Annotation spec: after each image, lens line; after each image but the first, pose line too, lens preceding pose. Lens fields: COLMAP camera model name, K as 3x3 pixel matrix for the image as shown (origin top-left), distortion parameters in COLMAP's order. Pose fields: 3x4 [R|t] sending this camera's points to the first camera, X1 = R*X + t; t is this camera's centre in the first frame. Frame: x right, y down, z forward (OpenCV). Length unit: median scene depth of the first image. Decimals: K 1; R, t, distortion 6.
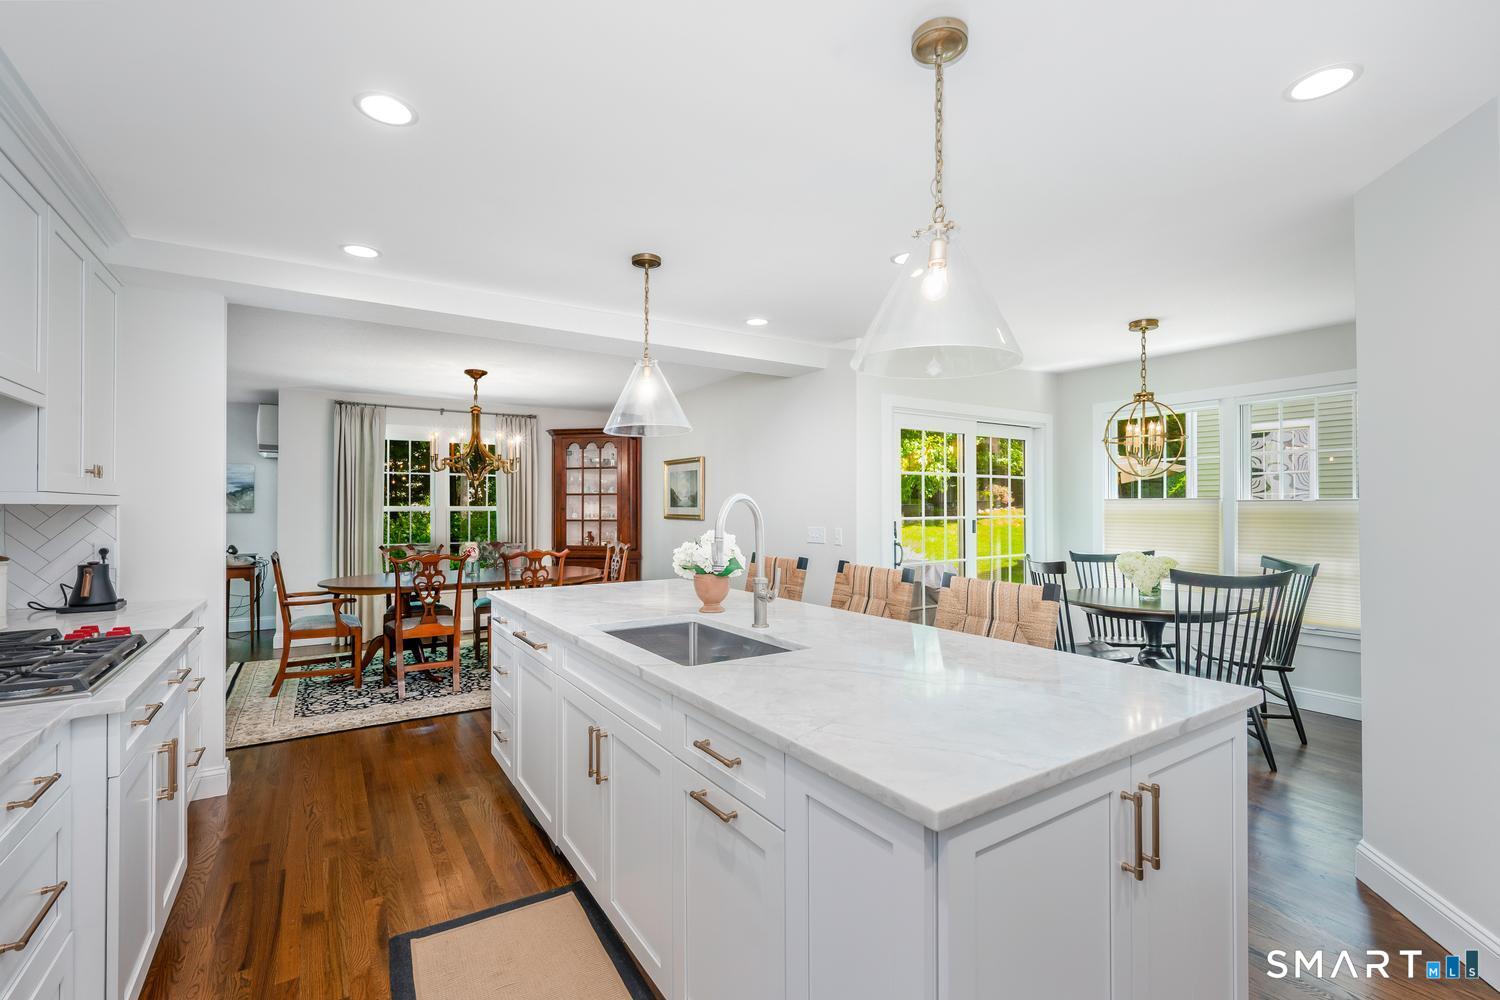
lens RADIAL K [[664.8, 0, 746.9], [0, 664.8, 510.1], [0, 0, 1]] dist [-0.002174, -0.000102]
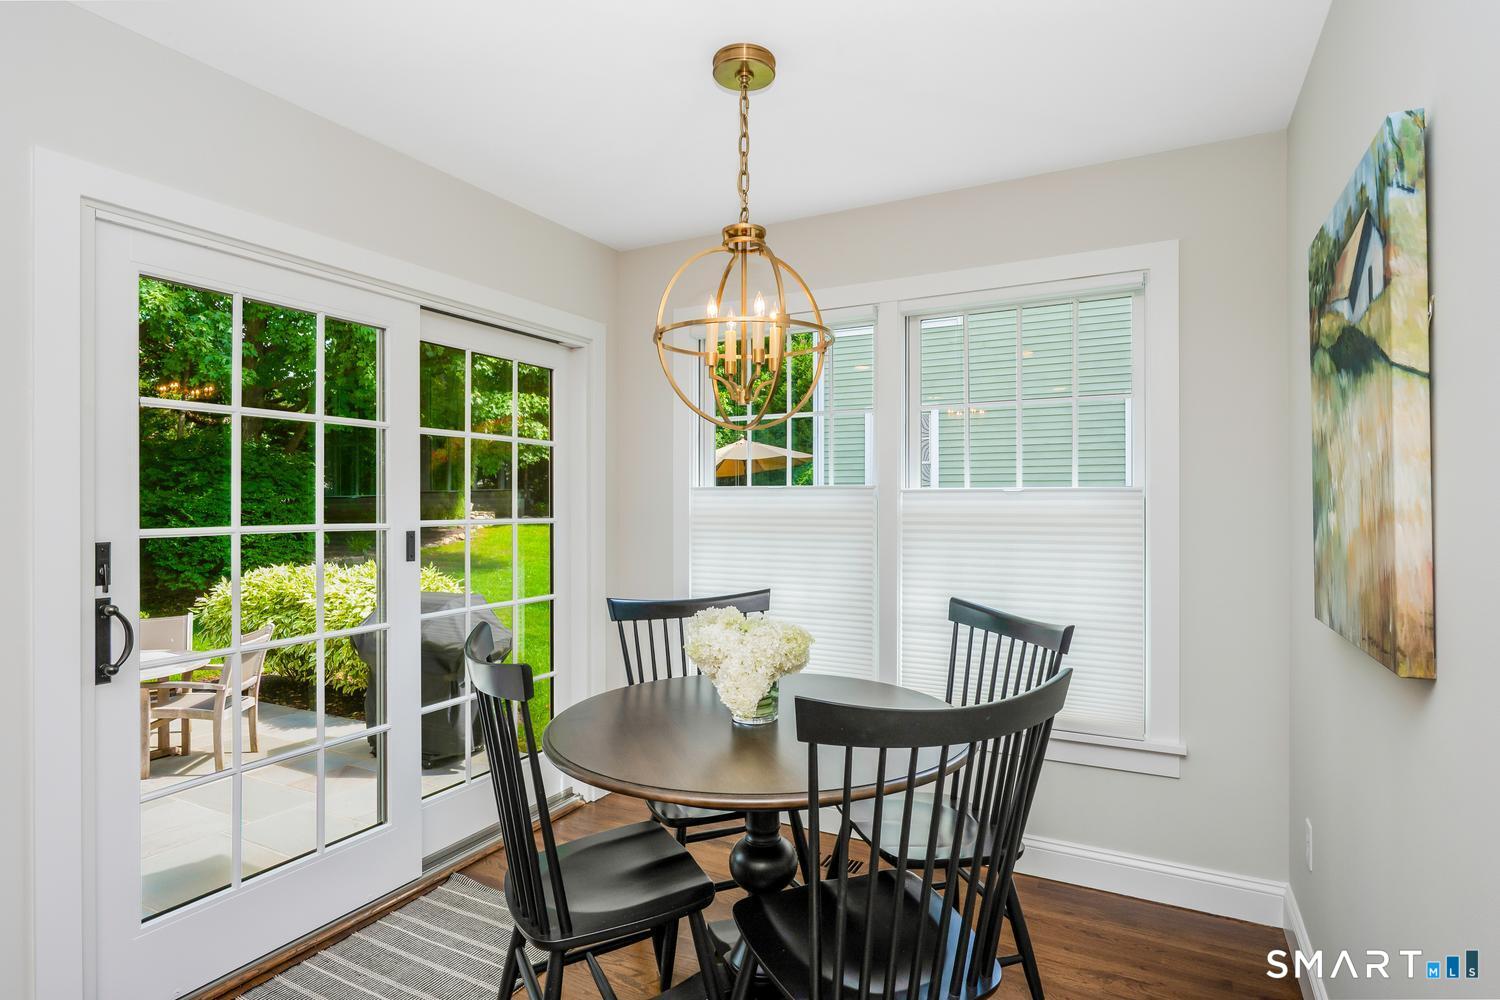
lens RADIAL K [[783.1, 0, 750.6], [0, 783.1, 505.8], [0, 0, 1]] dist [0.000299, -0.000012]
pose [[0.872515, 0.006370, 0.488546, 0.316552], [-0.000601, 0.999928, -0.011964, 0.005312], [-0.488587, 0.010145, 0.872456, 0.498610]]
